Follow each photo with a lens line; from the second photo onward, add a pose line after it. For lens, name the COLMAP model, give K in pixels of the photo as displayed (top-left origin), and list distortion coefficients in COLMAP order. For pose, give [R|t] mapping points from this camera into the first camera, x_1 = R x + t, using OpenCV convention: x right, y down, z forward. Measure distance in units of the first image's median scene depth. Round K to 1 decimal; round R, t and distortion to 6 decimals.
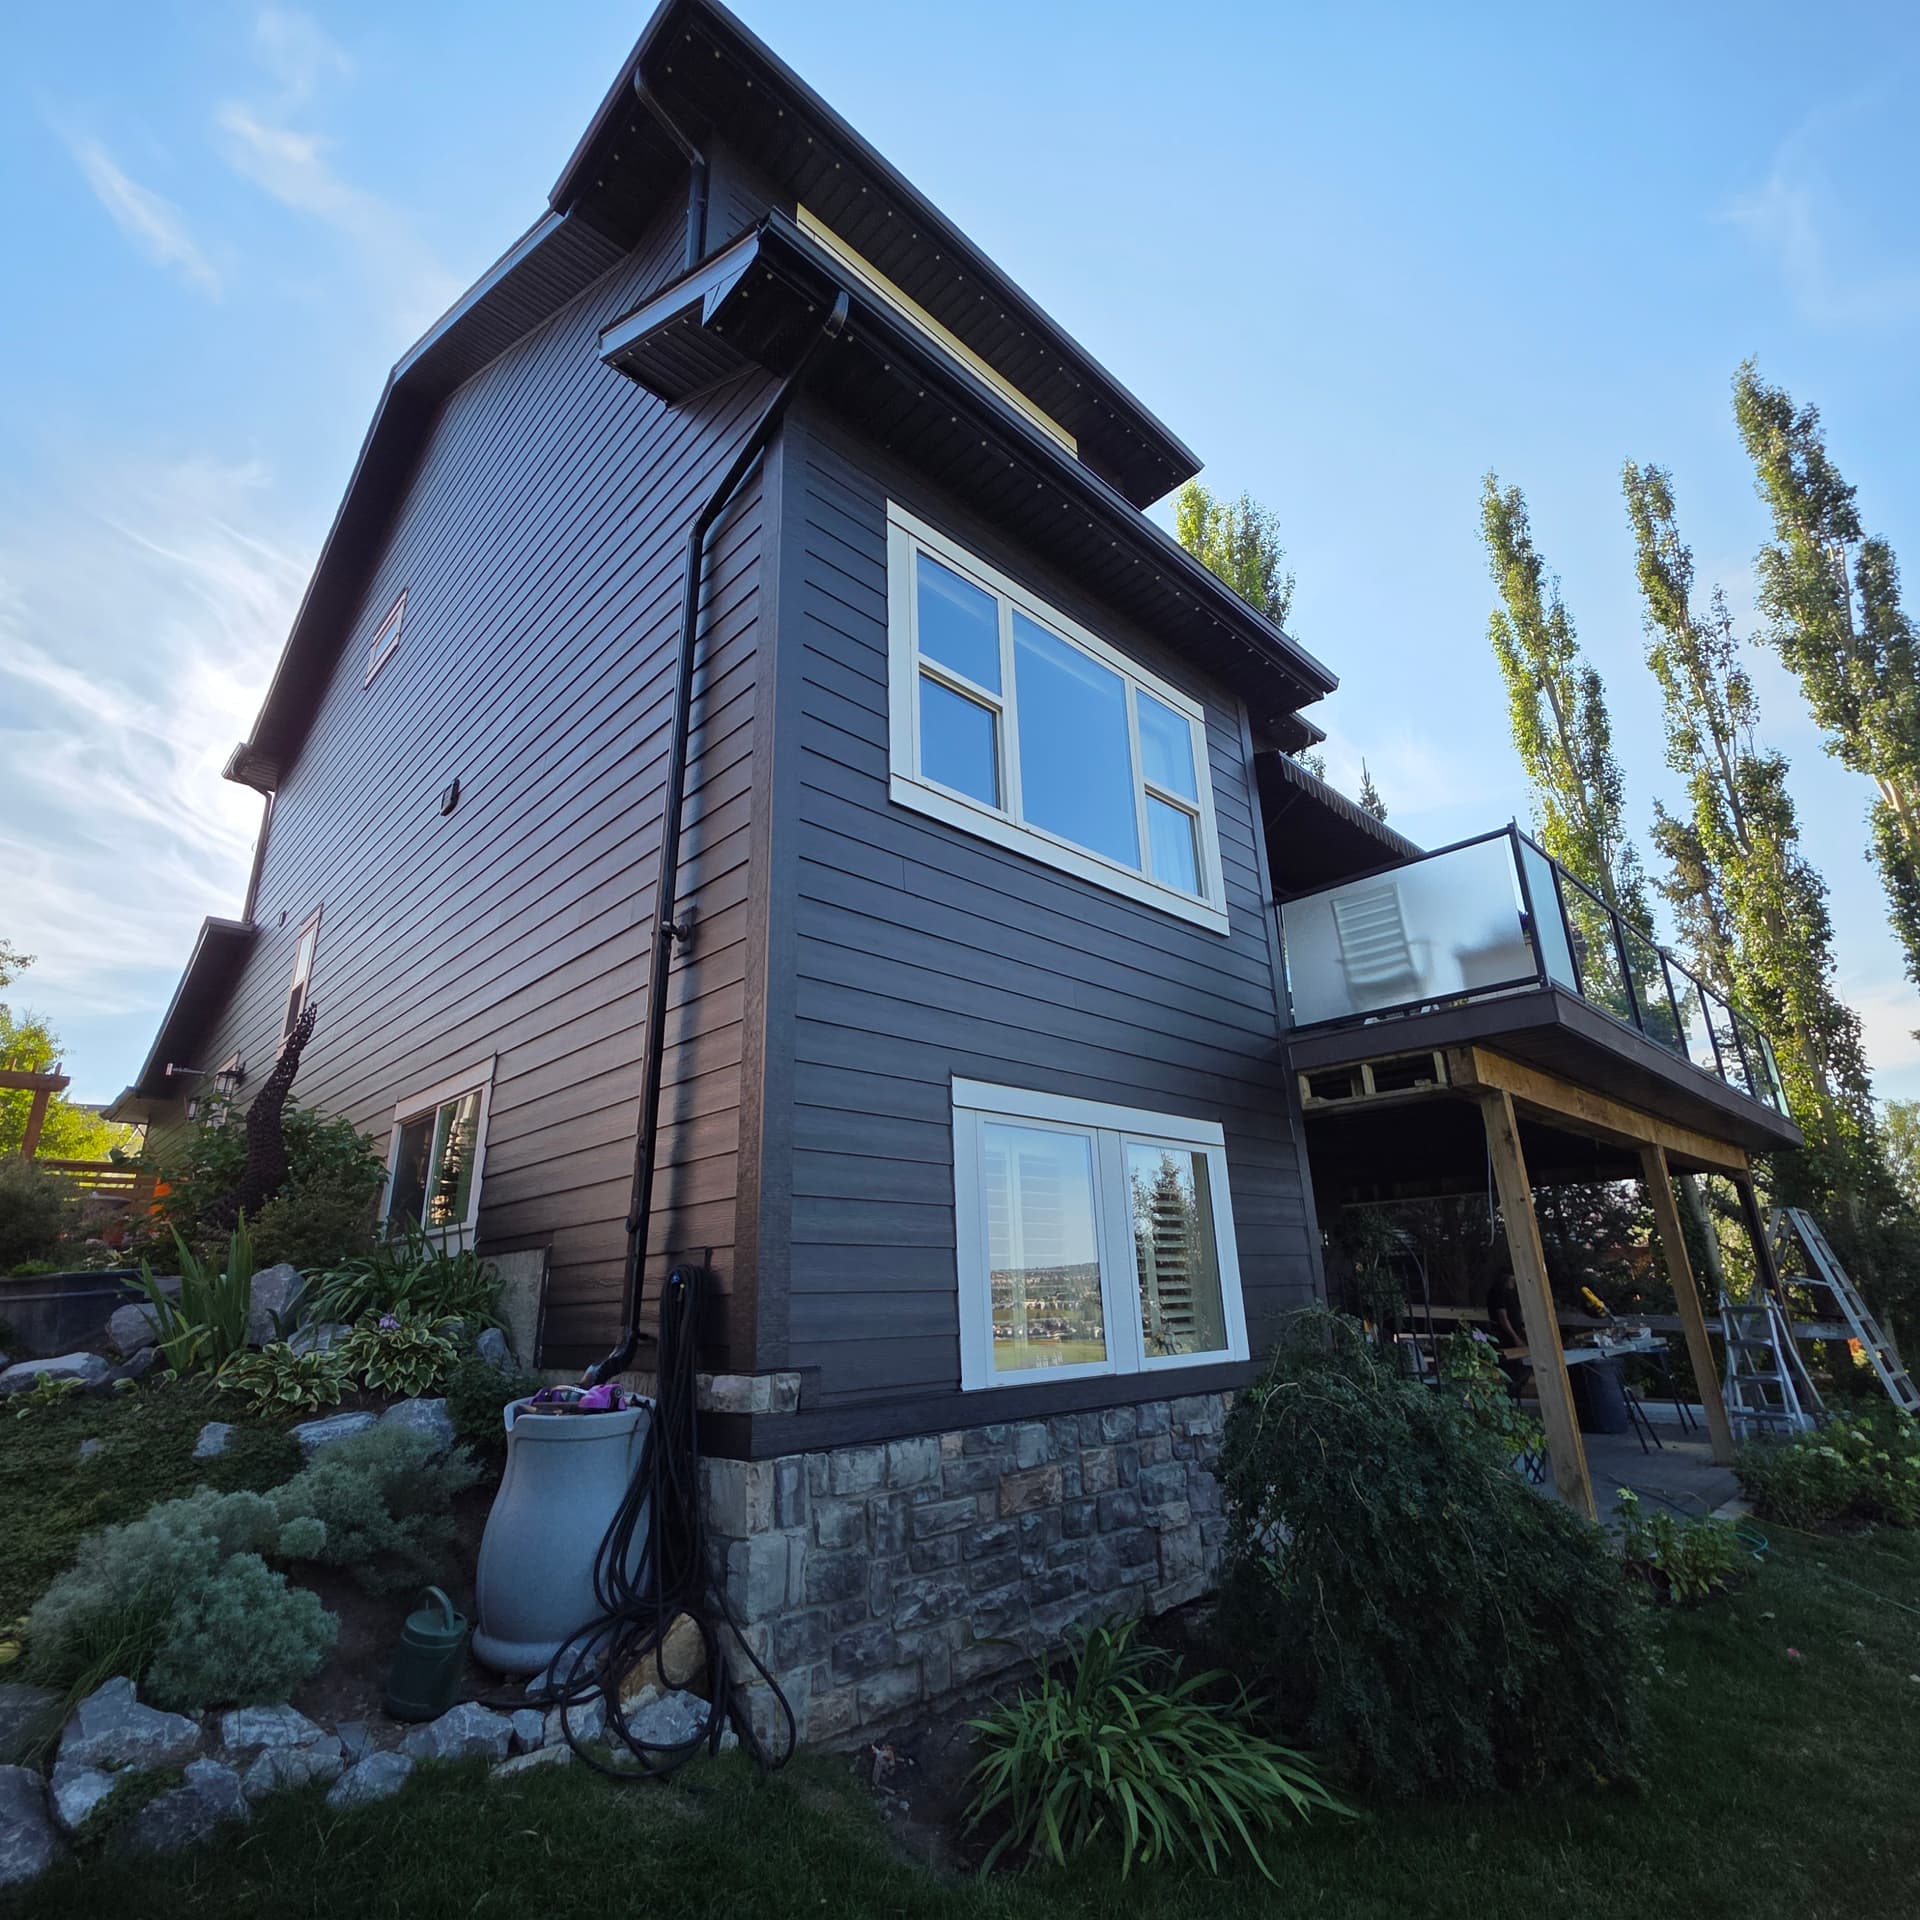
lens RADIAL K [[1017.2, 0, 960.0], [0, 1017.2, 960.0], [0, 0, 1]] dist [0.010009, -0.005702]
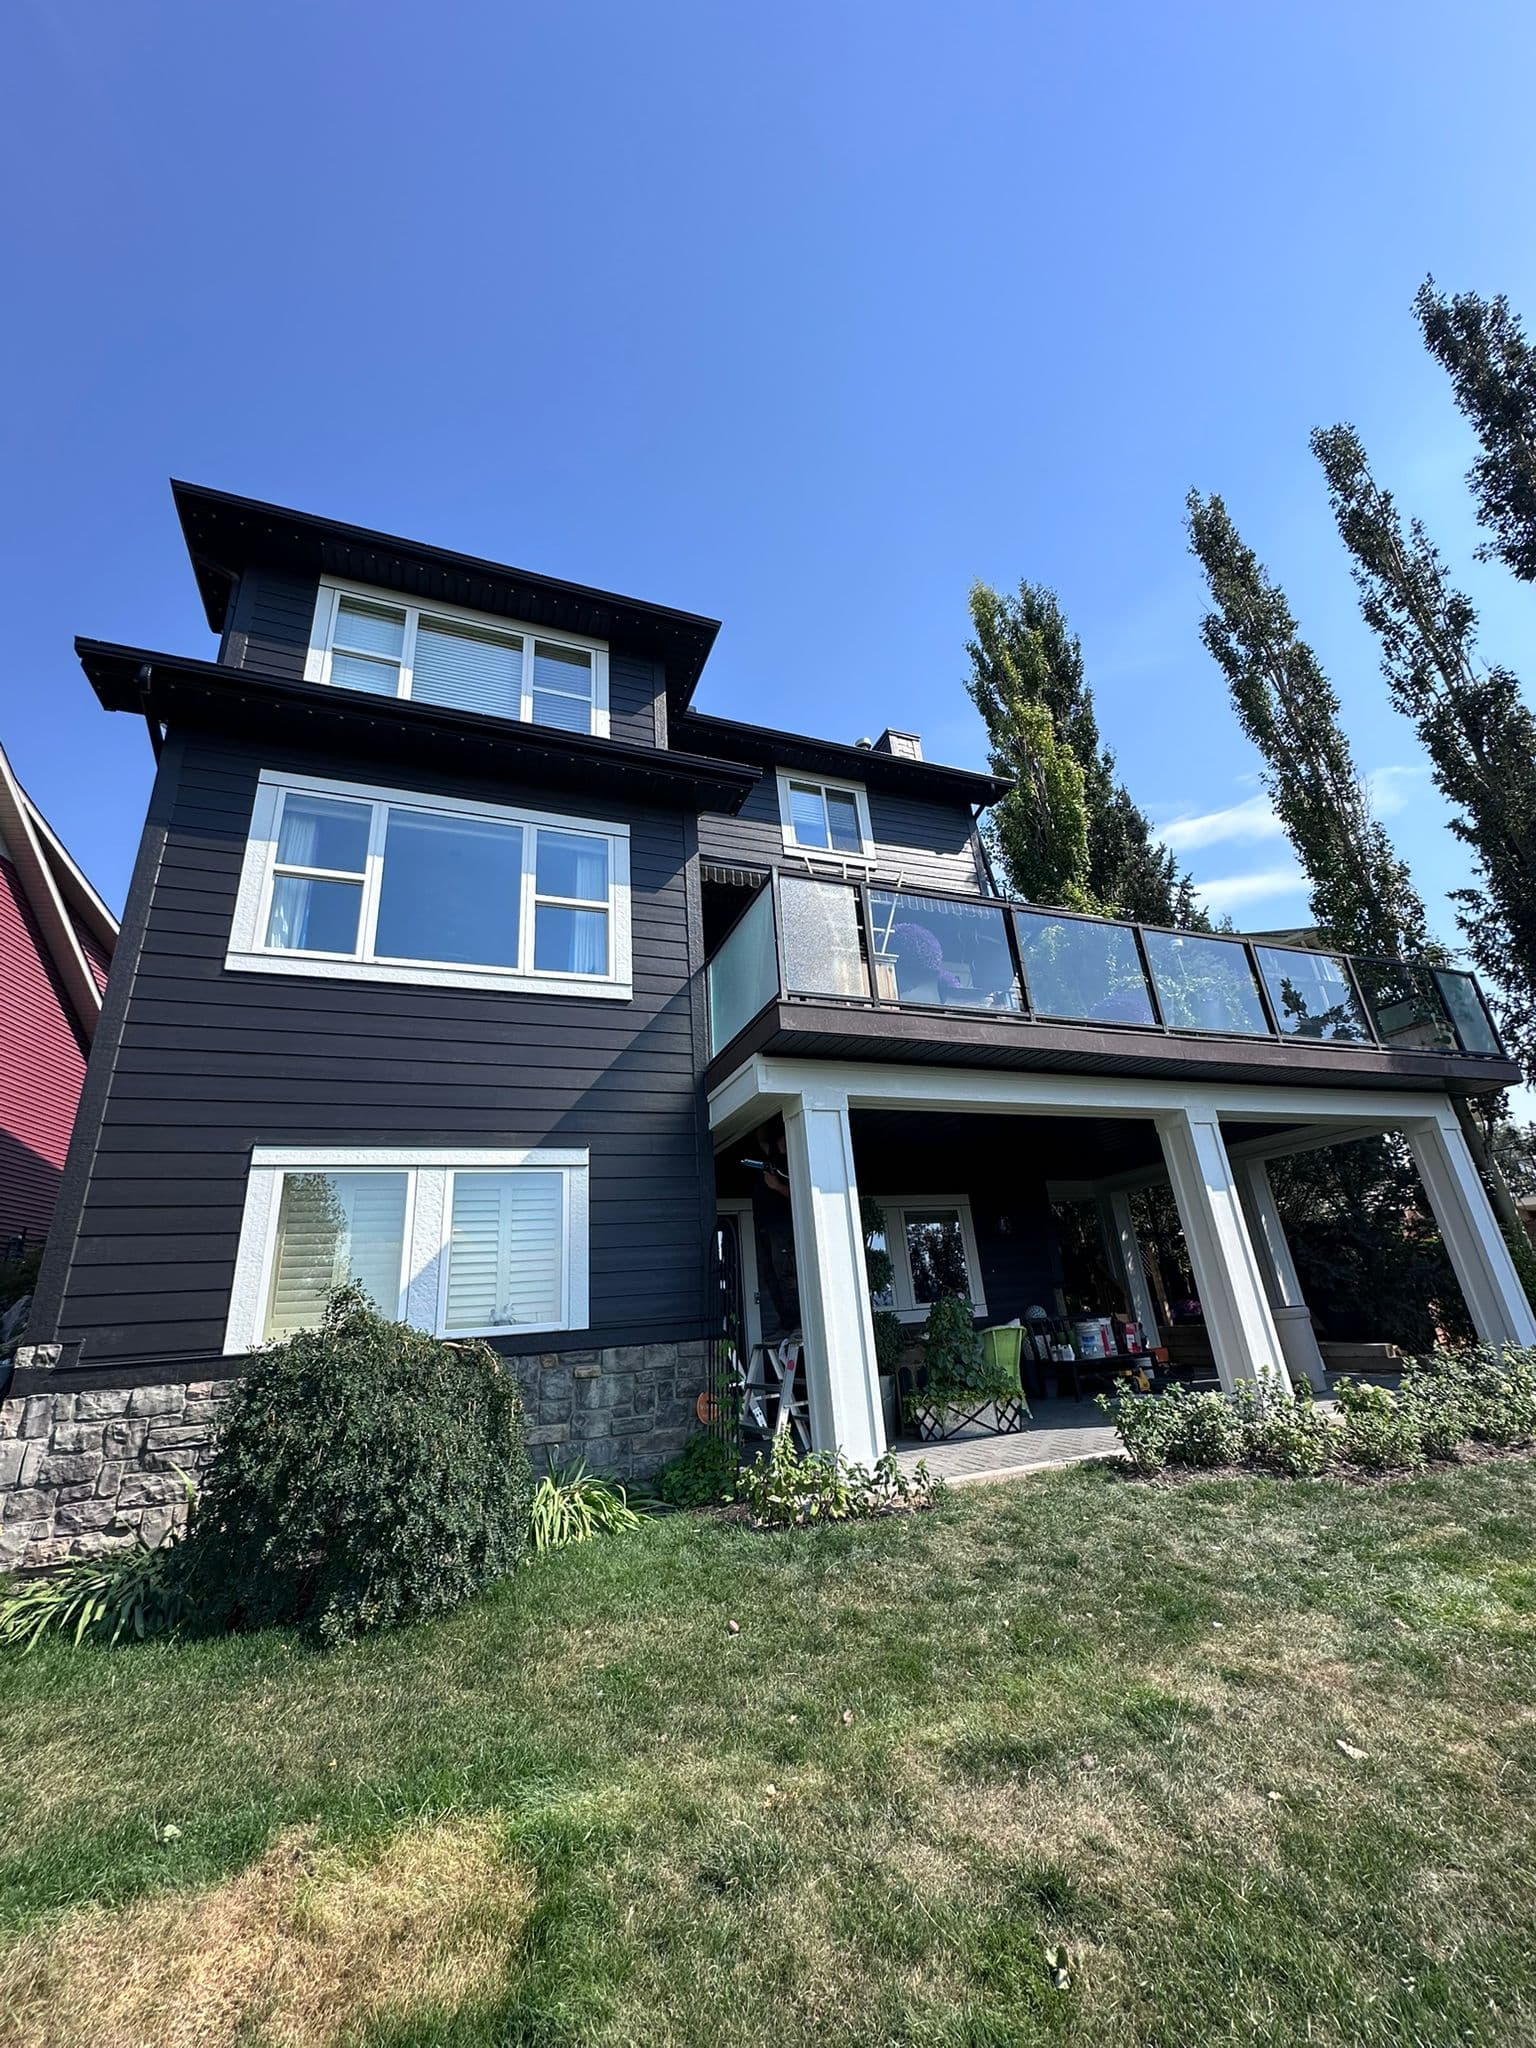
lens RADIAL K [[817.2, 0, 767.8], [0, 817.2, 1017.3], [0, 0, 1]] dist [-0.001548, -0.000067]
pose [[0.920886, -0.174735, -0.348478, 1.217157], [0.167650, 0.984545, -0.050642, 0.123836], [0.351941, -0.011787, 0.935948, 0.155099]]
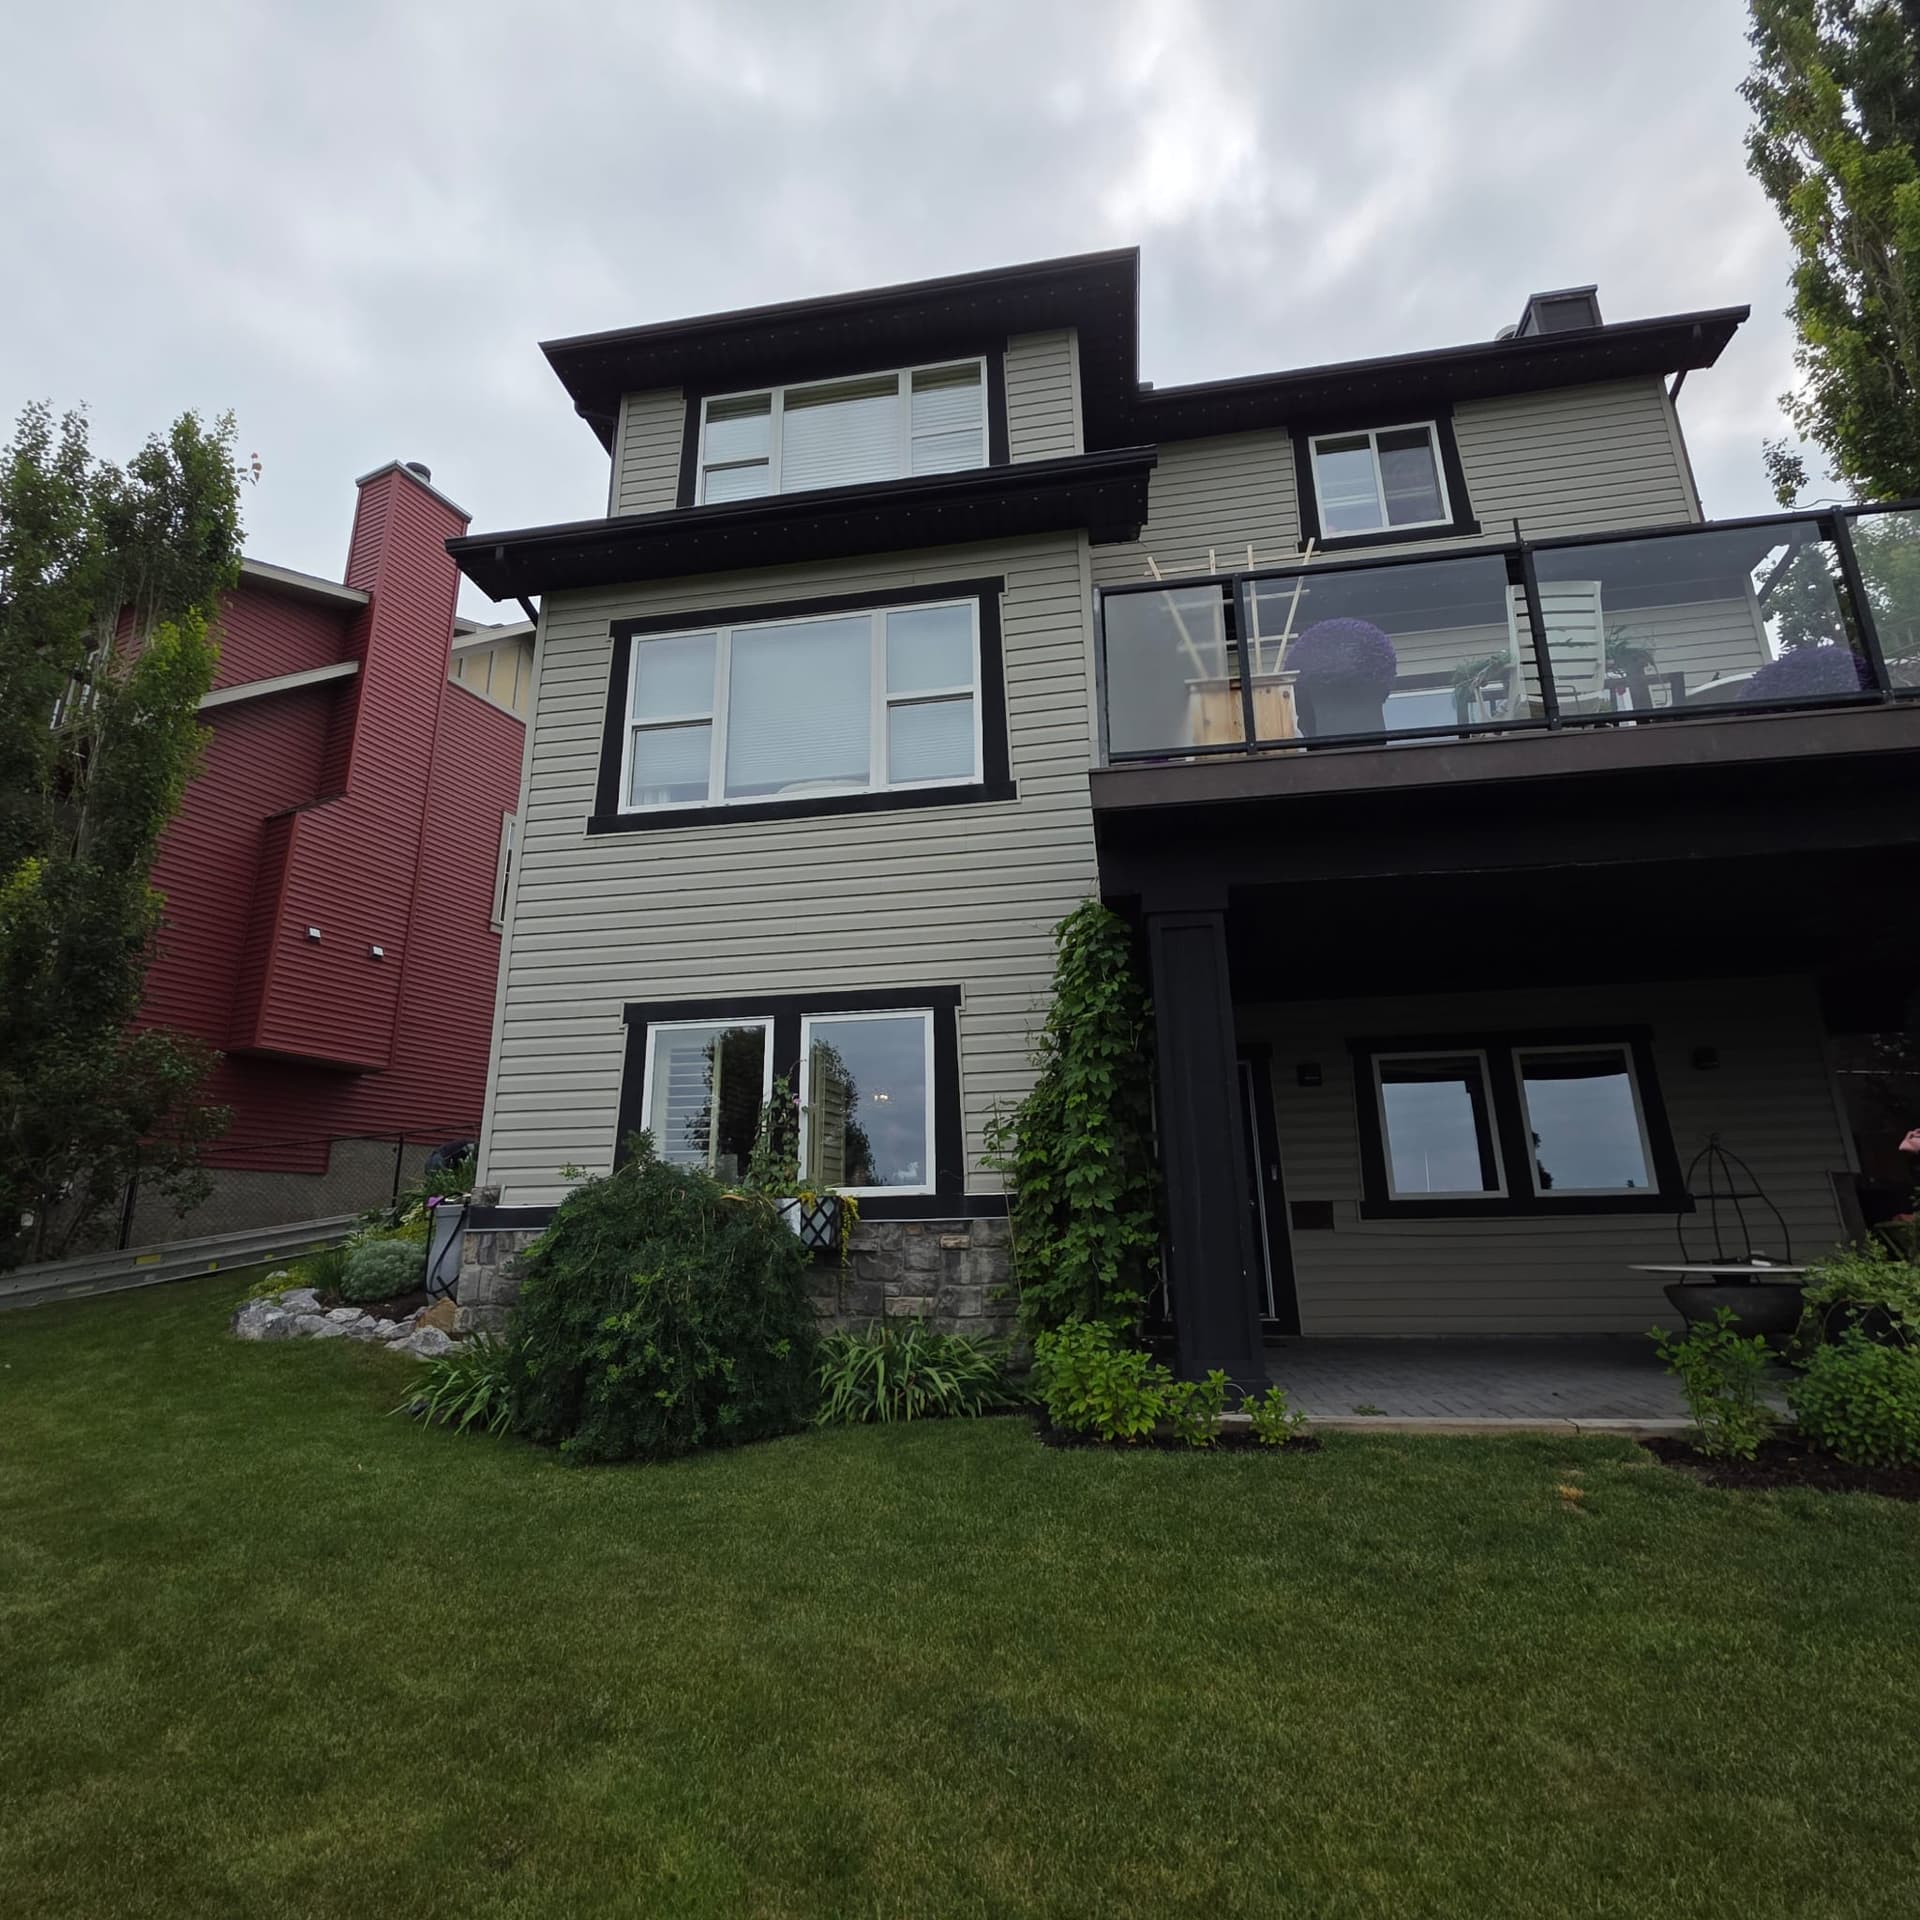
lens RADIAL K [[1078.6, 0, 960.0], [0, 1078.6, 960.0], [0, 0, 1]] dist [0.005632, -0.000409]
pose [[0.585691, -0.207269, -0.783585, 1.648310], [0.251826, 0.965441, -0.067145, 0.300684], [0.770422, -0.158001, 0.617646, 0.433247]]
